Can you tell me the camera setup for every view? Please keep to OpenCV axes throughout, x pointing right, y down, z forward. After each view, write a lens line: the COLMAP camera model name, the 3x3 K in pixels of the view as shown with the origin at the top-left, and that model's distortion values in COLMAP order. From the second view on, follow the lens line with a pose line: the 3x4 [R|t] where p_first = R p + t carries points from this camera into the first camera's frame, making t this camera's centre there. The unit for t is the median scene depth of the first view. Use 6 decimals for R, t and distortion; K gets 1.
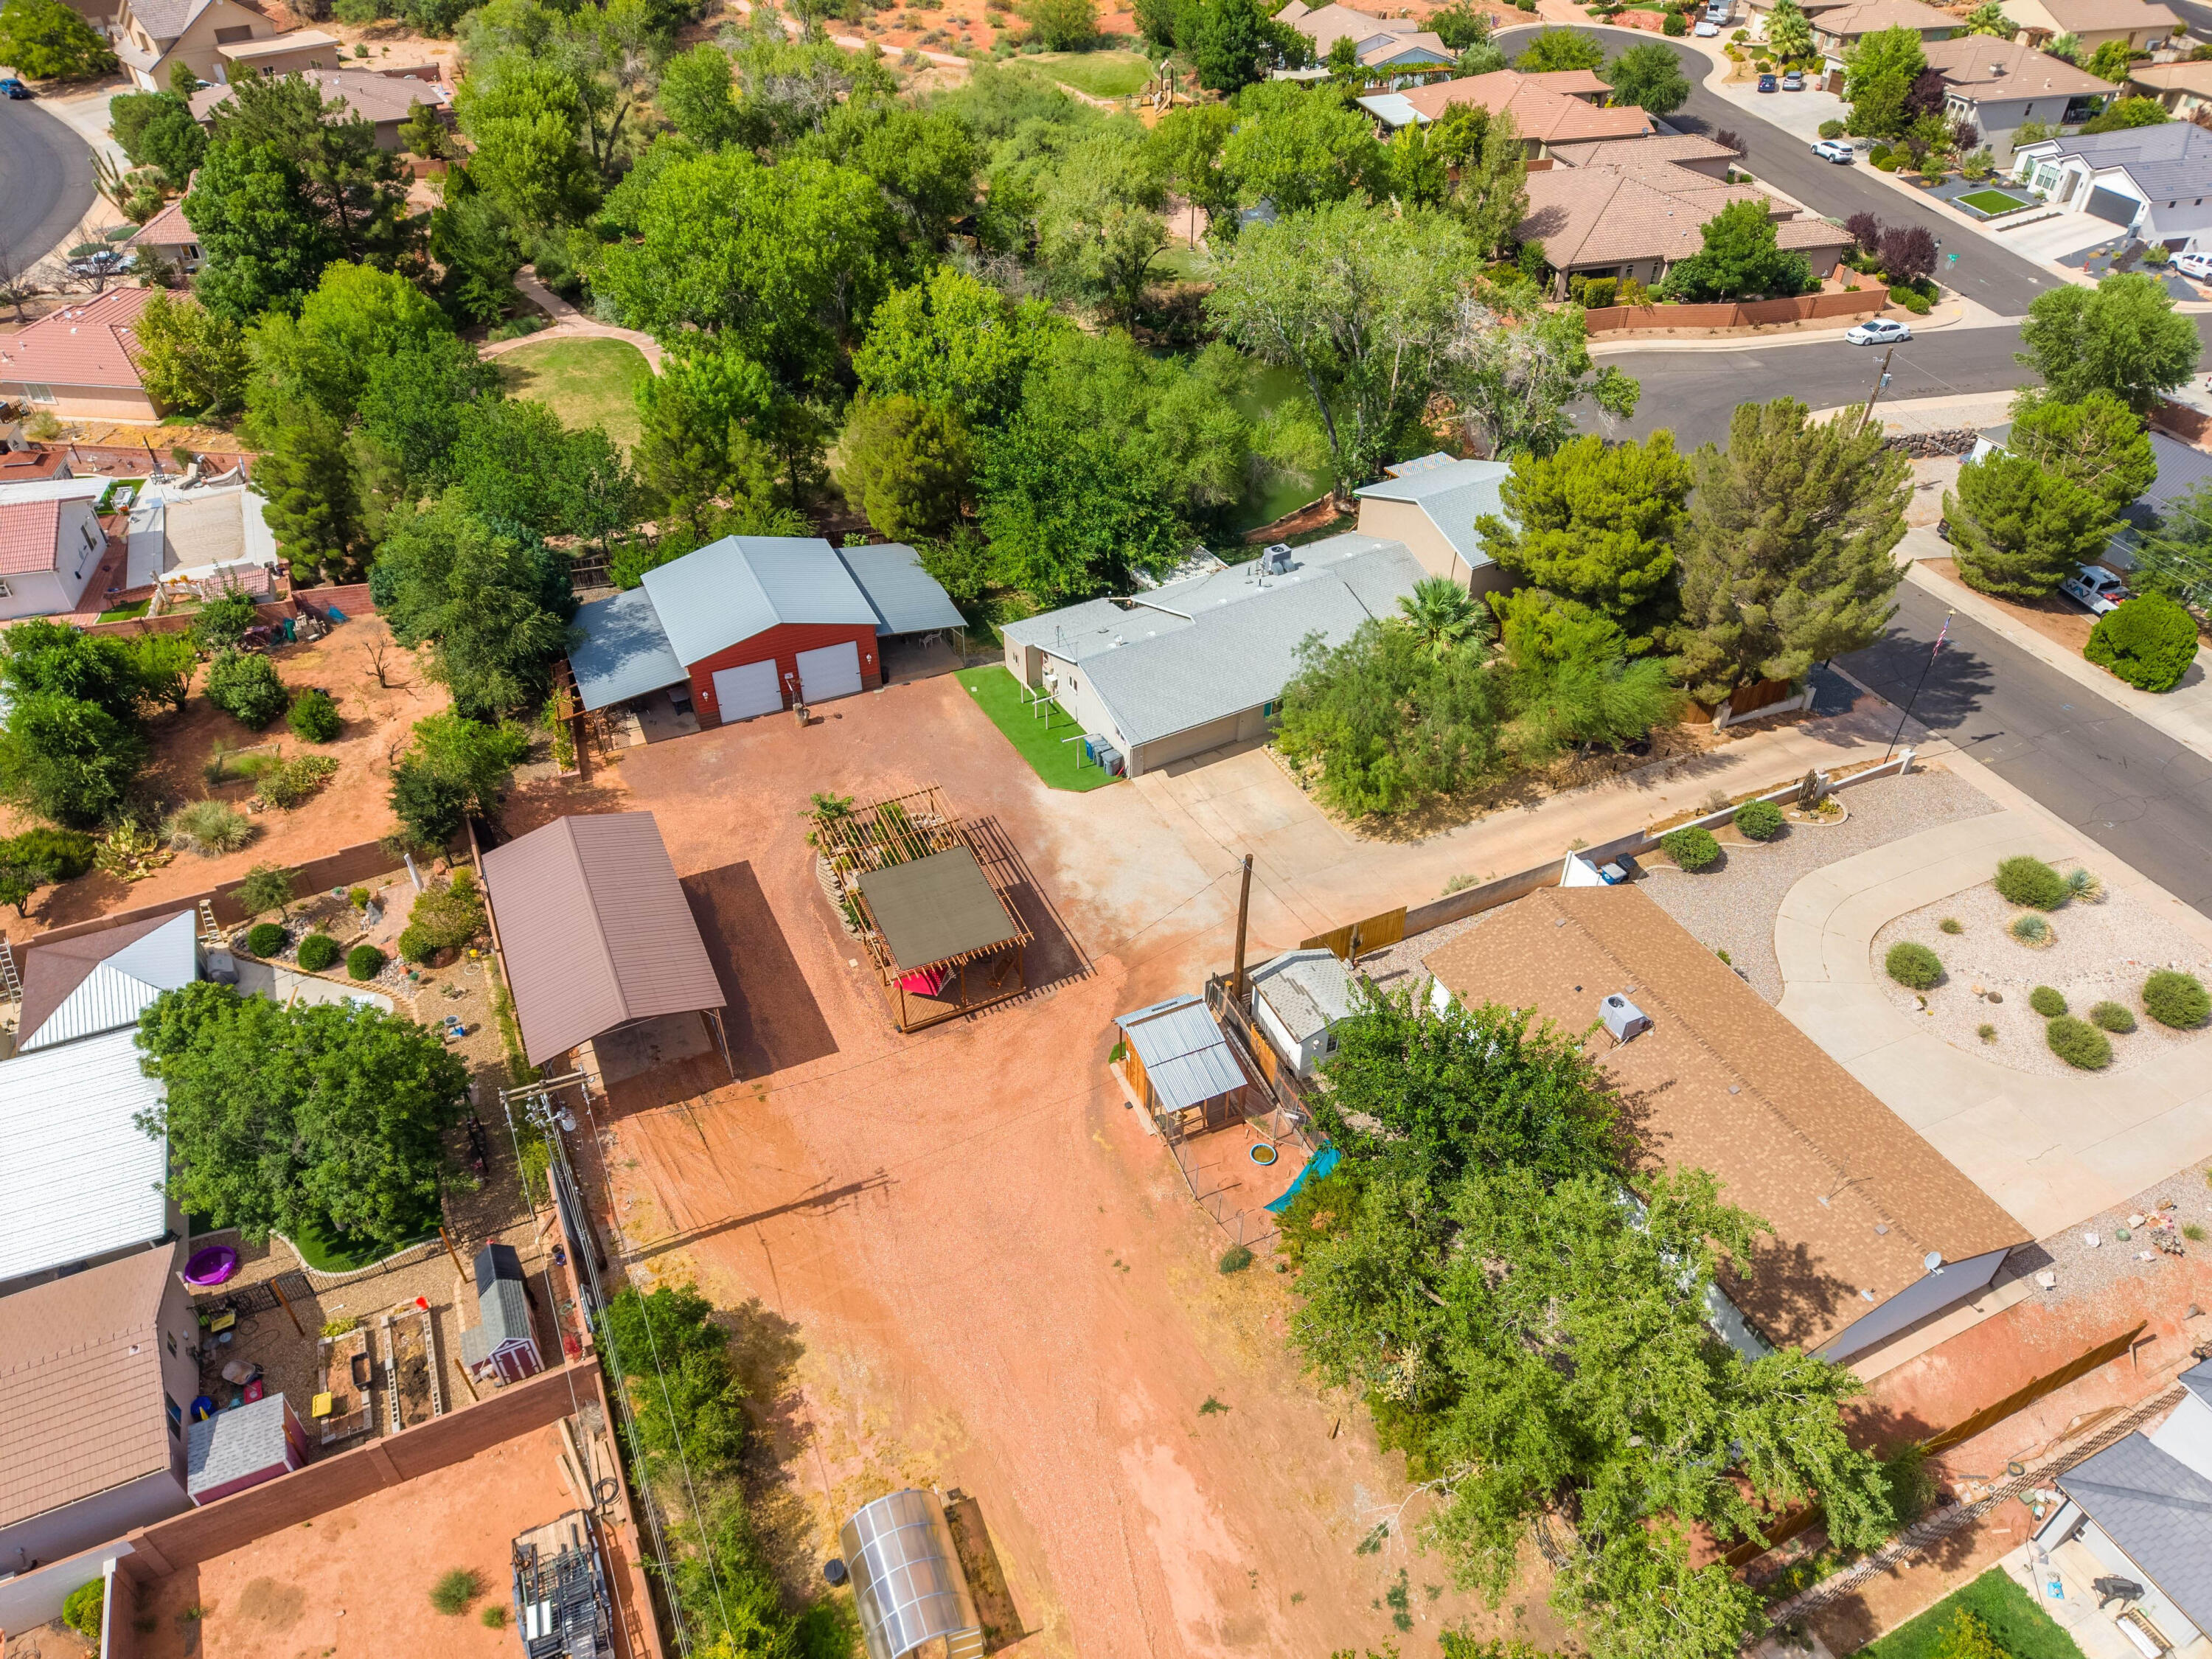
lens RADIAL K [[1468.5, 0, 1103.2], [0, 1468.5, 843.4], [0, 0, 1]] dist [0.037742, -0.035883]
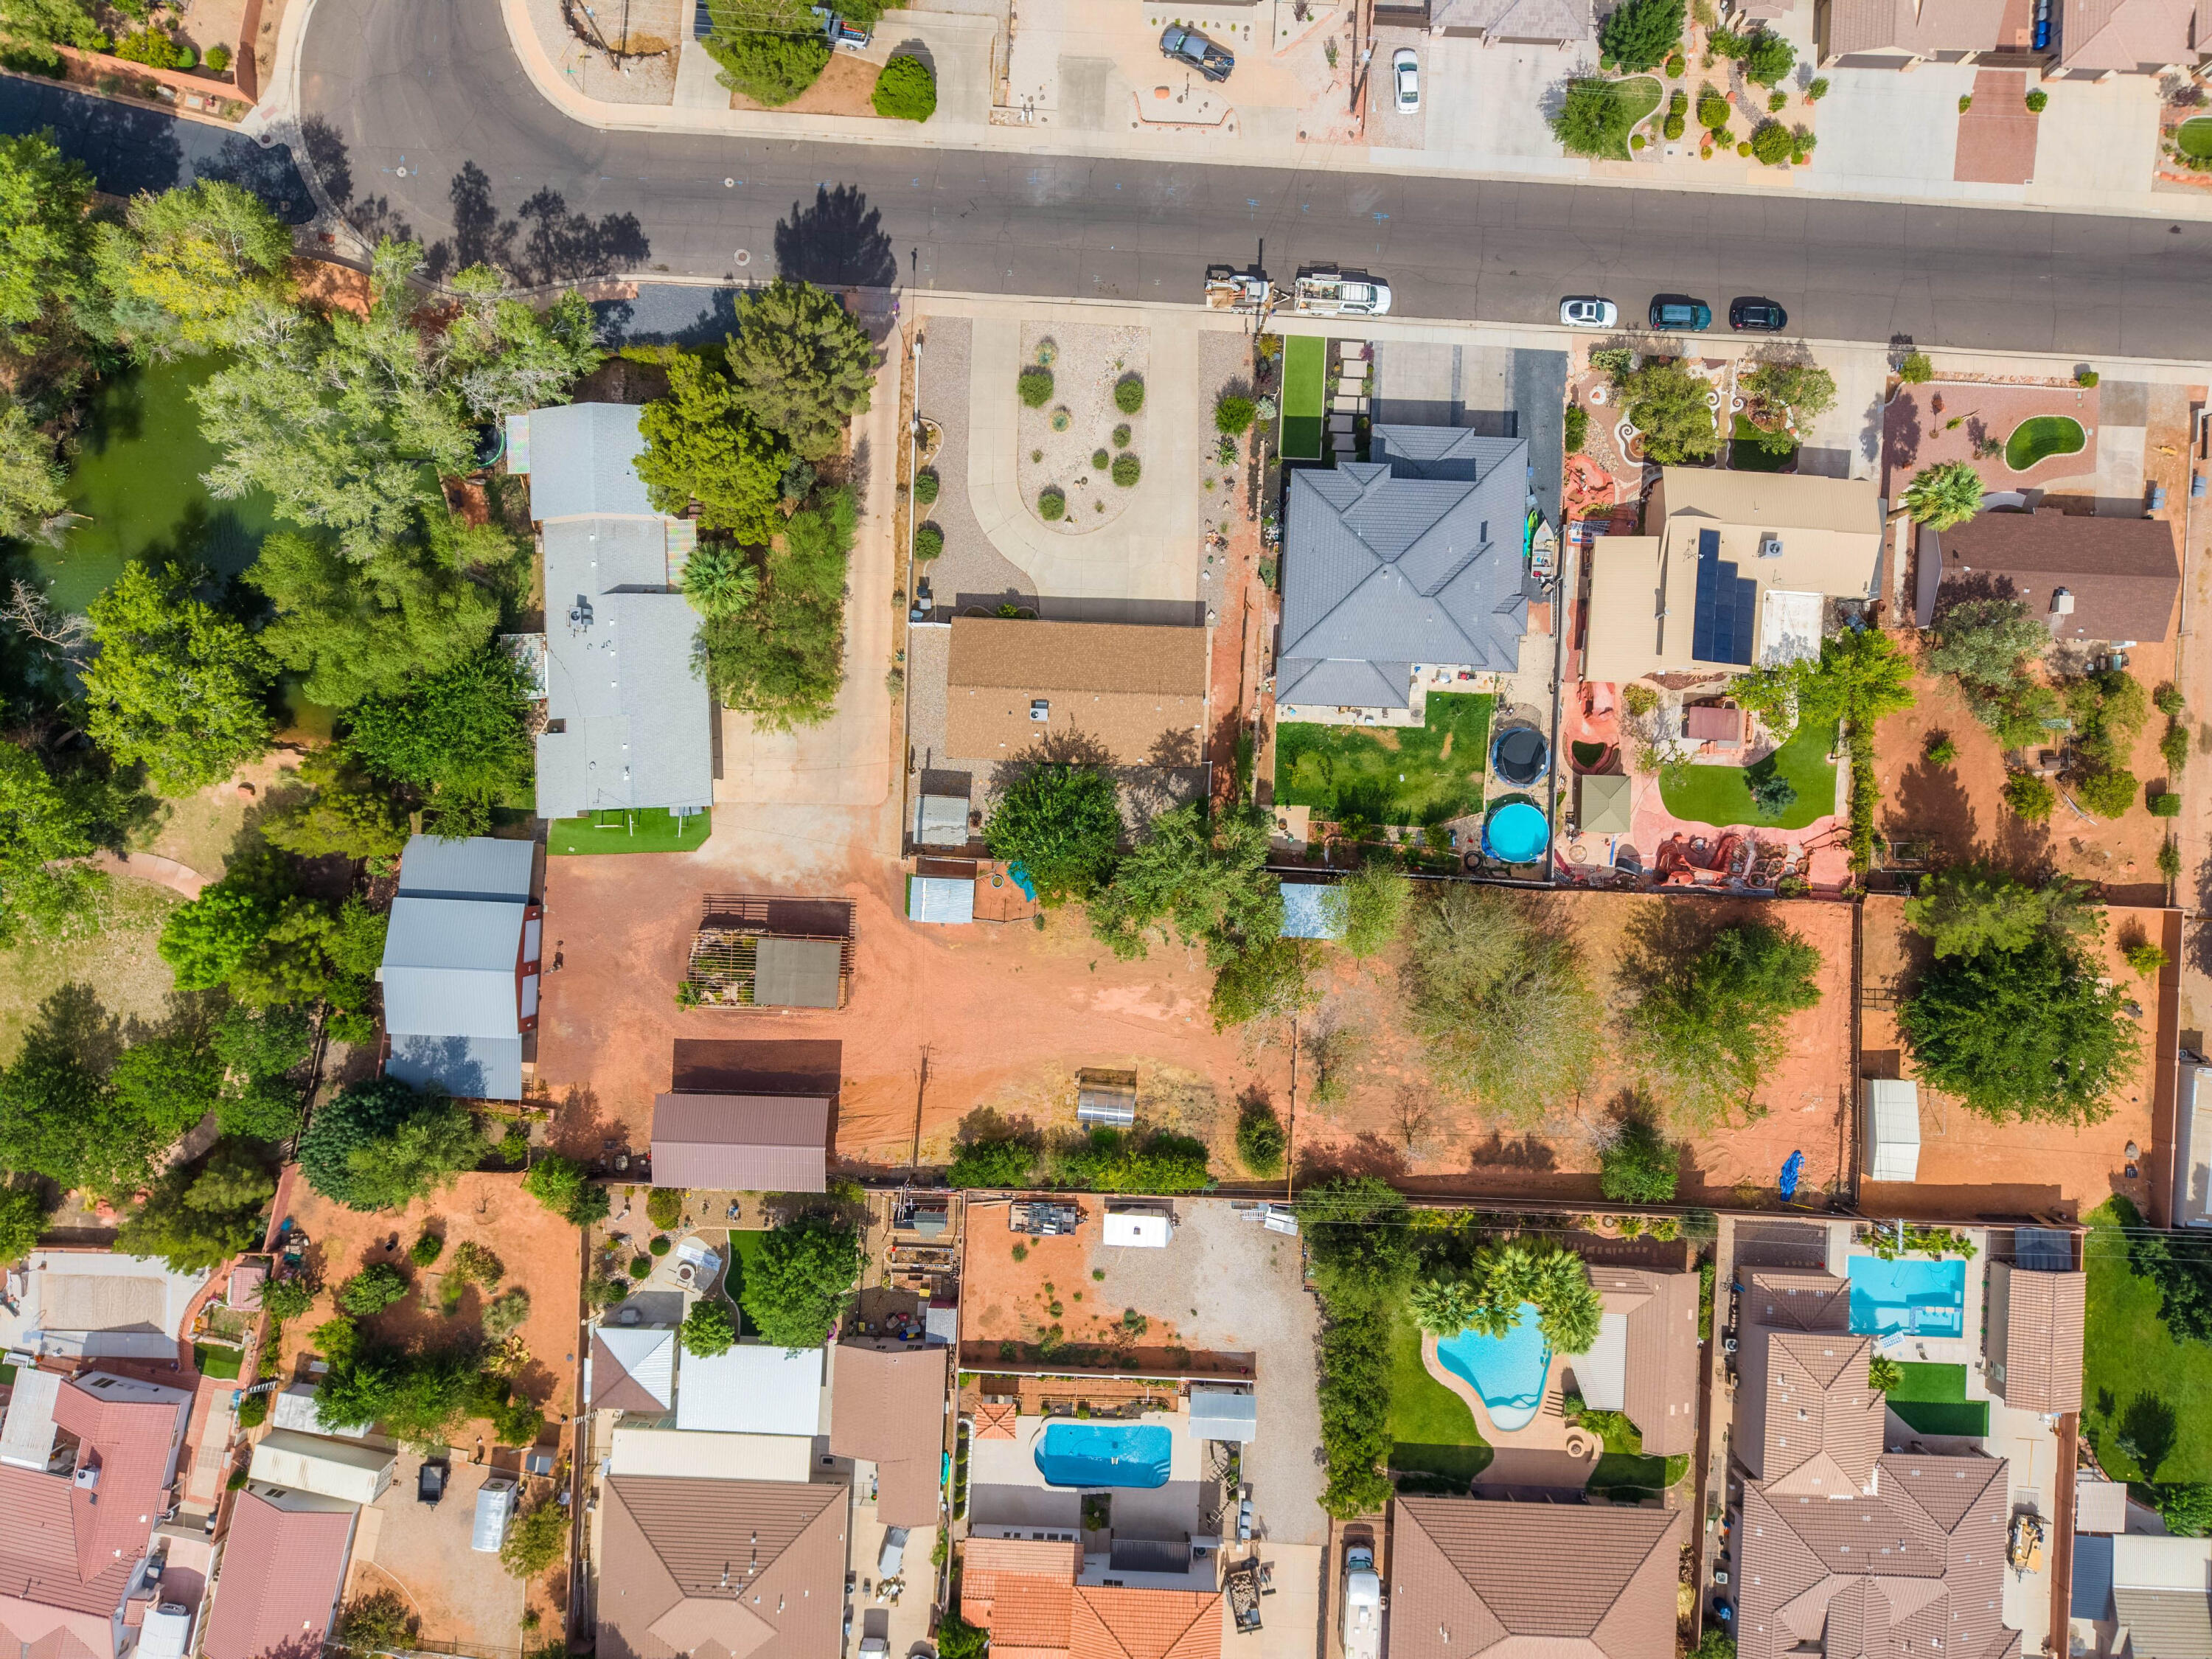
lens RADIAL K [[1473.6, 0, 1106.0], [0, 1473.6, 829.5], [0, 0, 1]] dist [0.045584, -0.046040]
pose [[0.463888, -0.885894, 0.000341, 0.172575], [0.569133, 0.298314, 0.766222, -0.932150], [-0.678893, -0.355247, 0.642576, -0.302101]]
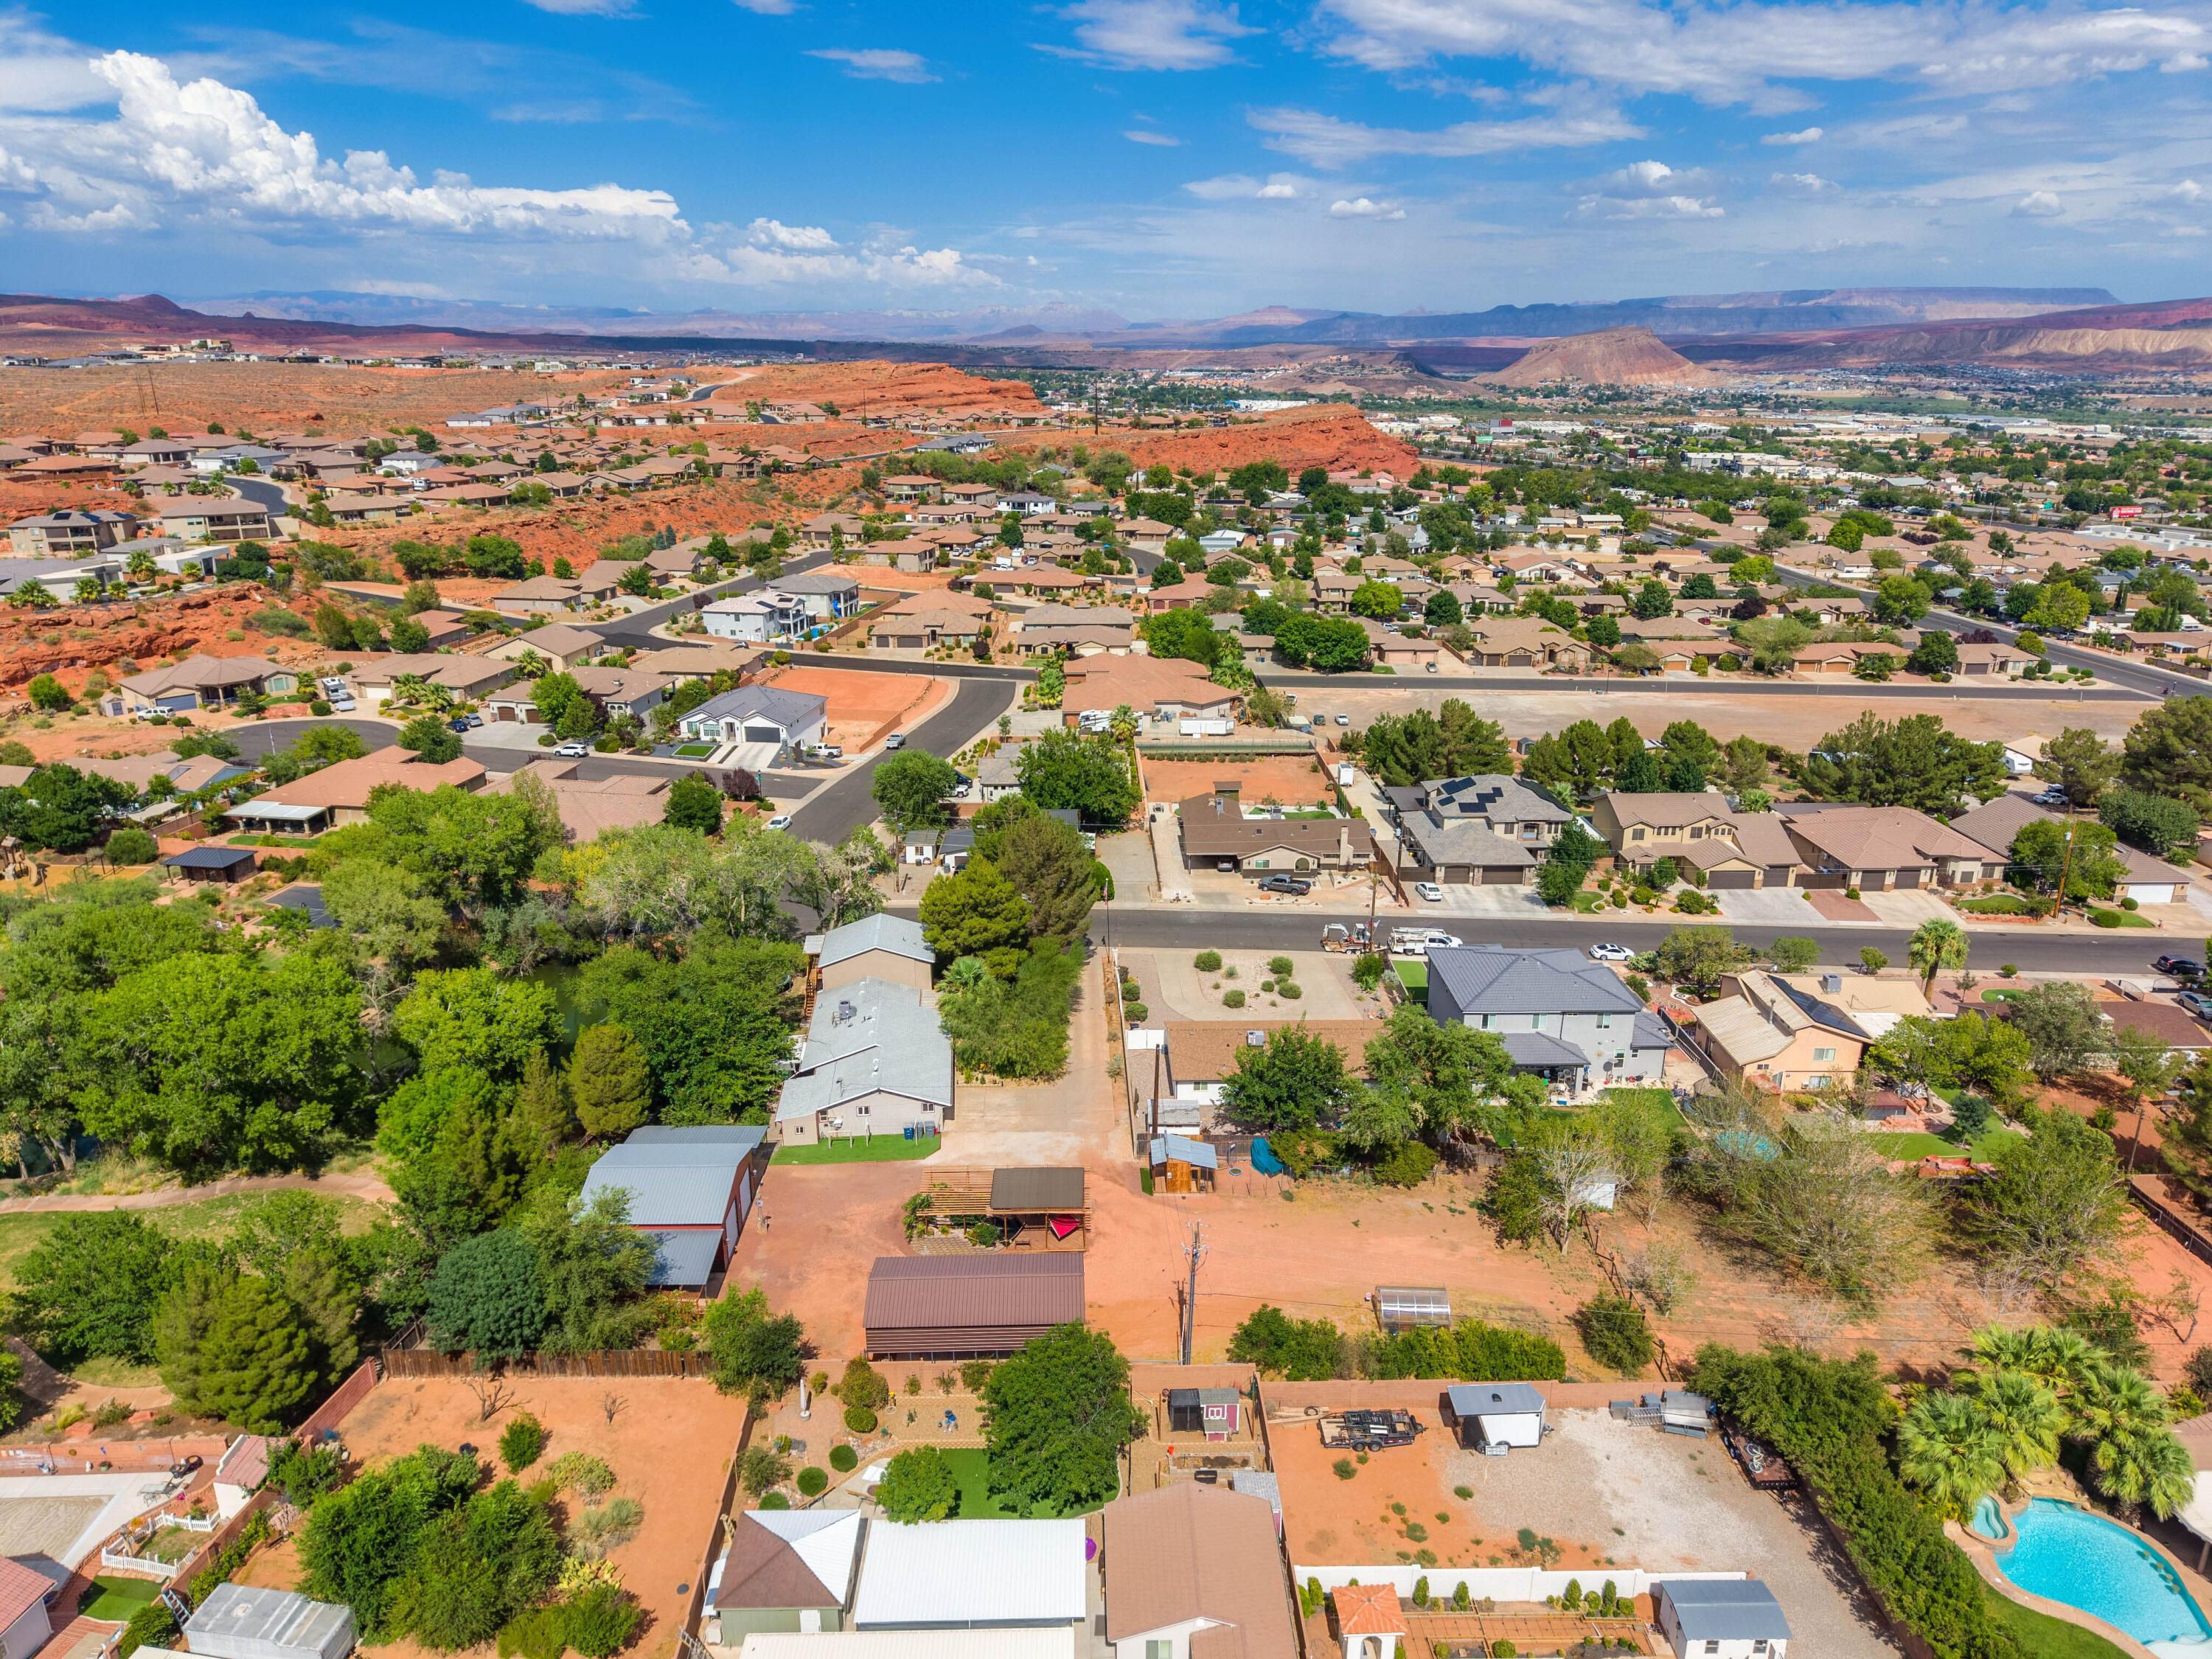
lens RADIAL K [[1483.0, 0, 1106.0], [0, 1483.0, 822.4], [0, 0, 1]] dist [0.019721, -0.011365]
pose [[0.404004, -0.280127, 0.870810, -1.108131], [0.585219, 0.810805, -0.010682, -0.177276], [-0.703065, 0.513930, 0.491504, -0.077753]]
